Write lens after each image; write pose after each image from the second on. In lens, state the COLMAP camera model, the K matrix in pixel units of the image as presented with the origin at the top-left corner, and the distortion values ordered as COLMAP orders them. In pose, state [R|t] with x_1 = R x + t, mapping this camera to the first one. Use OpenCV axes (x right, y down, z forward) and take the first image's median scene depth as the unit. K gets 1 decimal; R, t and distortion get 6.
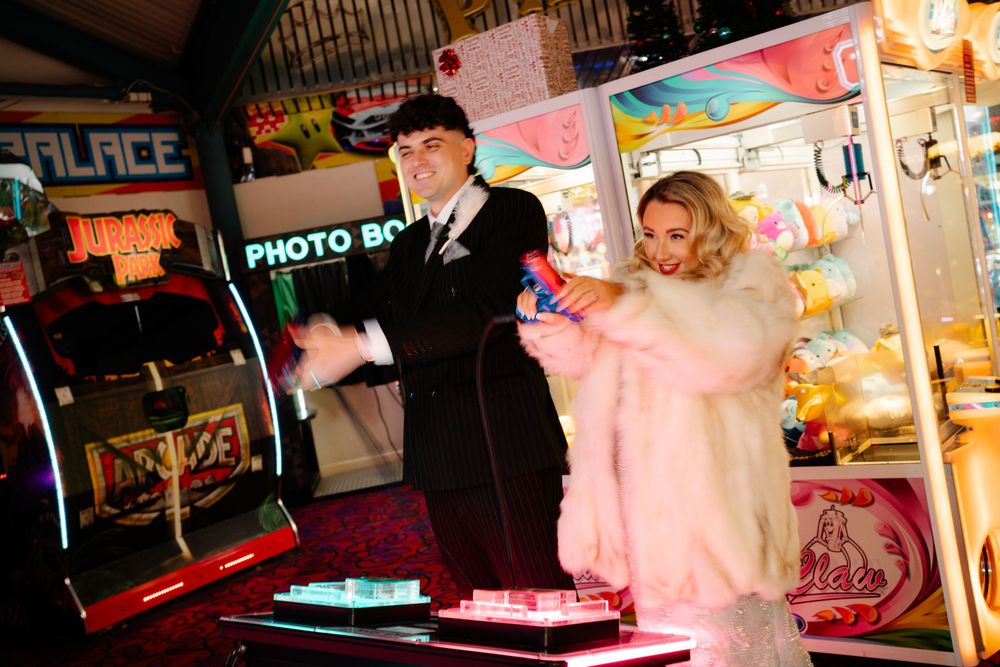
lens RADIAL K [[976.6, 0, 539.8], [0, 976.6, 333.3], [0, 0, 1]] dist [0.010623, 0.017620]
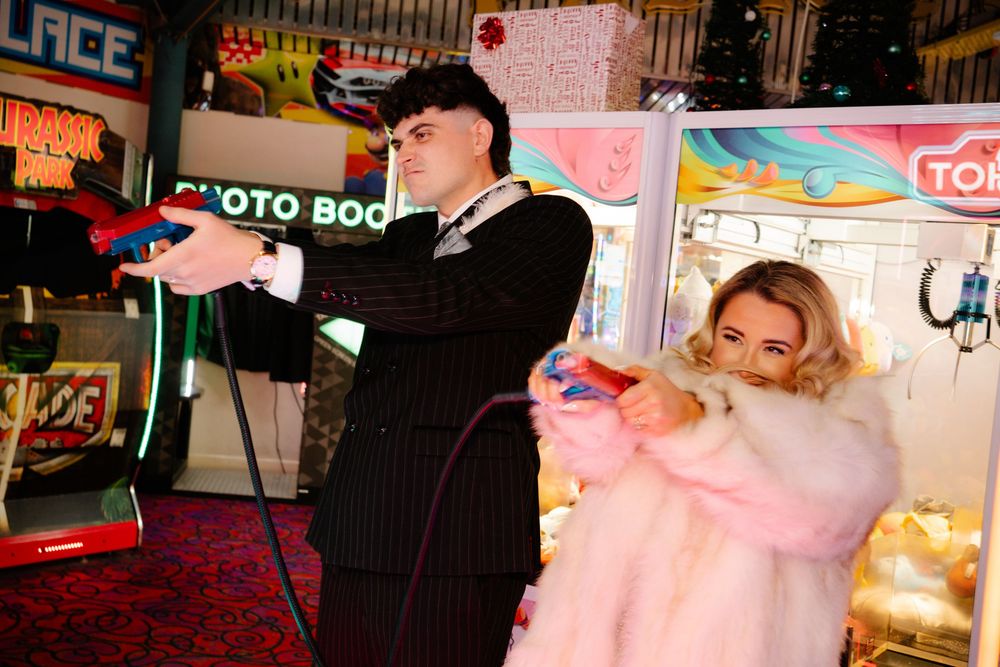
lens RADIAL K [[1065.6, 0, 485.5], [0, 1065.6, 343.6], [0, 0, 1]] dist [0.008736, 0.046853]
pose [[0.961922, 0.272593, 0.019982, -0.031336], [-0.272166, 0.962005, -0.021717, -0.009259], [-0.025143, 0.015452, 0.999564, 0.091616]]
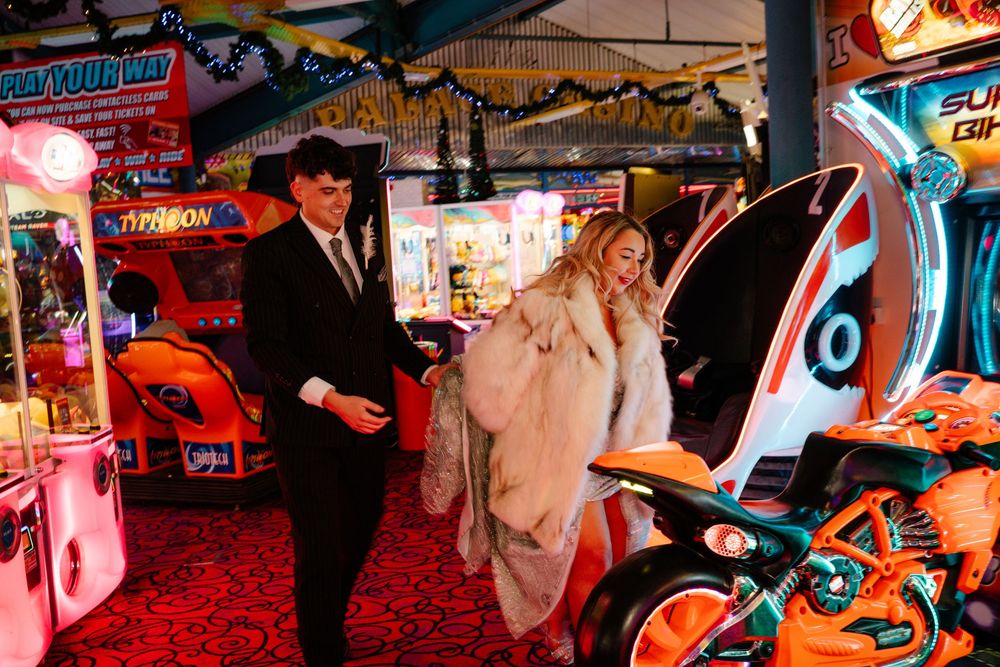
lens RADIAL K [[1095.7, 0, 500.0], [0, 1095.7, 333.5], [0, 0, 1]] dist [0.005986, 0.008017]
pose [[0.951350, 0.103603, 0.290173, -0.495478], [-0.097110, 0.994596, -0.036729, 0.192143], [-0.292410, 0.006763, 0.956269, -1.673723]]
